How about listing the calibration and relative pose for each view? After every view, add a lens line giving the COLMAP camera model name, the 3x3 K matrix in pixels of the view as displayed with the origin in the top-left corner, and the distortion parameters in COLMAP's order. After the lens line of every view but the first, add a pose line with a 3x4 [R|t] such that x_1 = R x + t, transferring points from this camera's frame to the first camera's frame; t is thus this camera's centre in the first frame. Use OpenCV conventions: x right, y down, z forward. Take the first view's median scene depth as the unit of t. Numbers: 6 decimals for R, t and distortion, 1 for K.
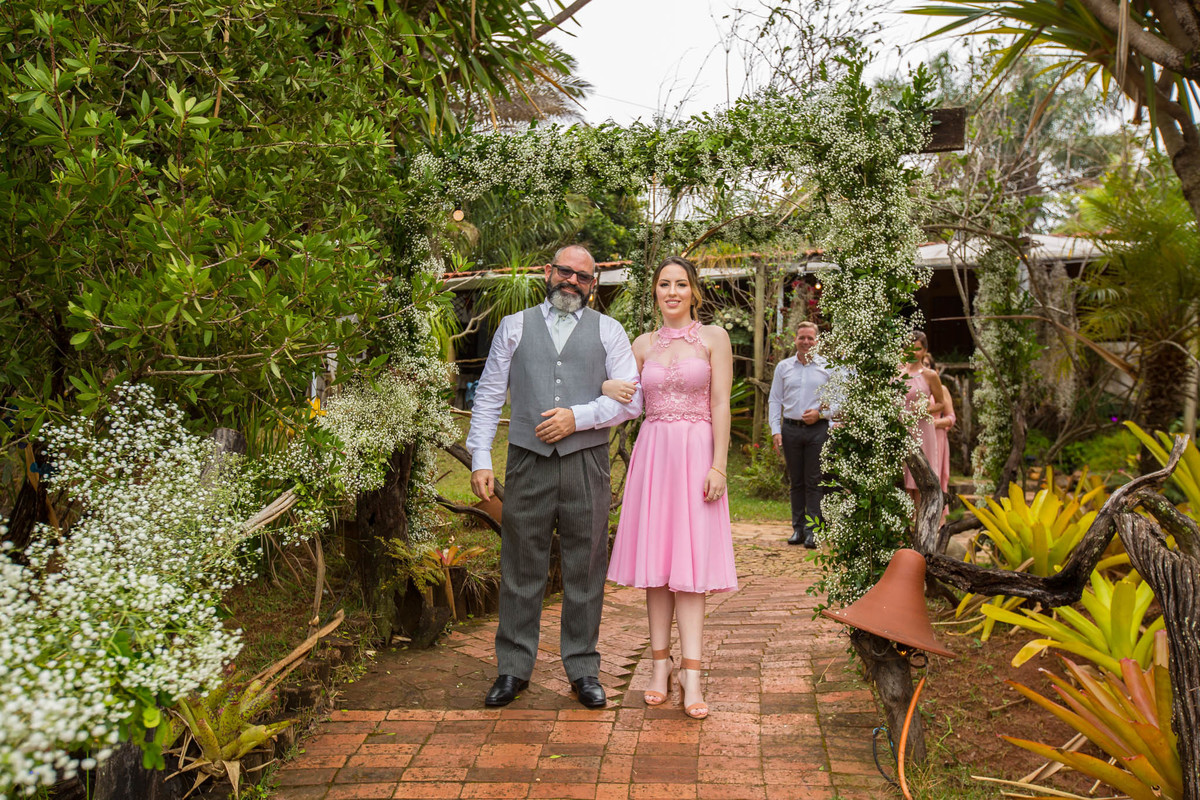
lens RADIAL K [[1086.2, 0, 600.0], [0, 1086.2, 400.0], [0, 0, 1]] dist [0.003471, 0.002253]
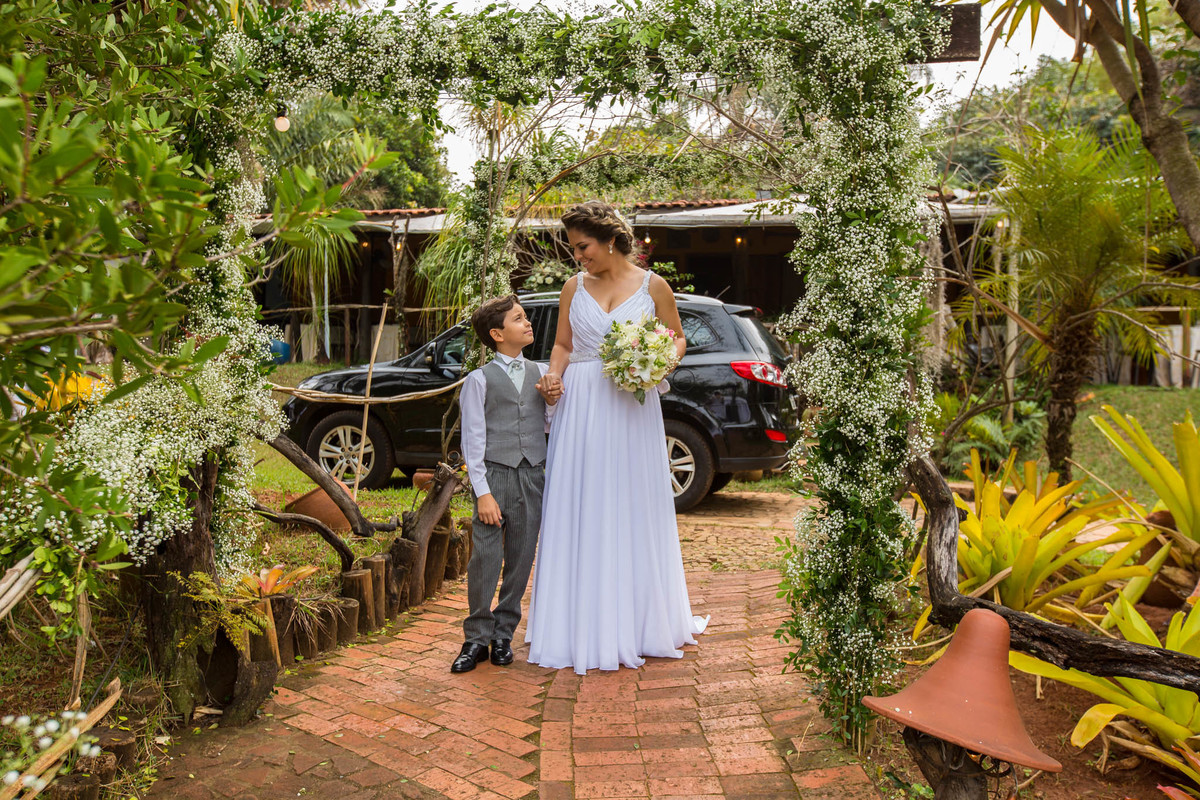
lens RADIAL K [[1060.9, 0, 600.0], [0, 1060.9, 400.0], [0, 0, 1]] dist [-0.009561, 0.122345]
pose [[0.979998, -0.002178, 0.198995, -0.069317], [-0.006949, 0.998956, 0.045151, -0.020029], [-0.198886, -0.045631, 0.978960, 0.272282]]
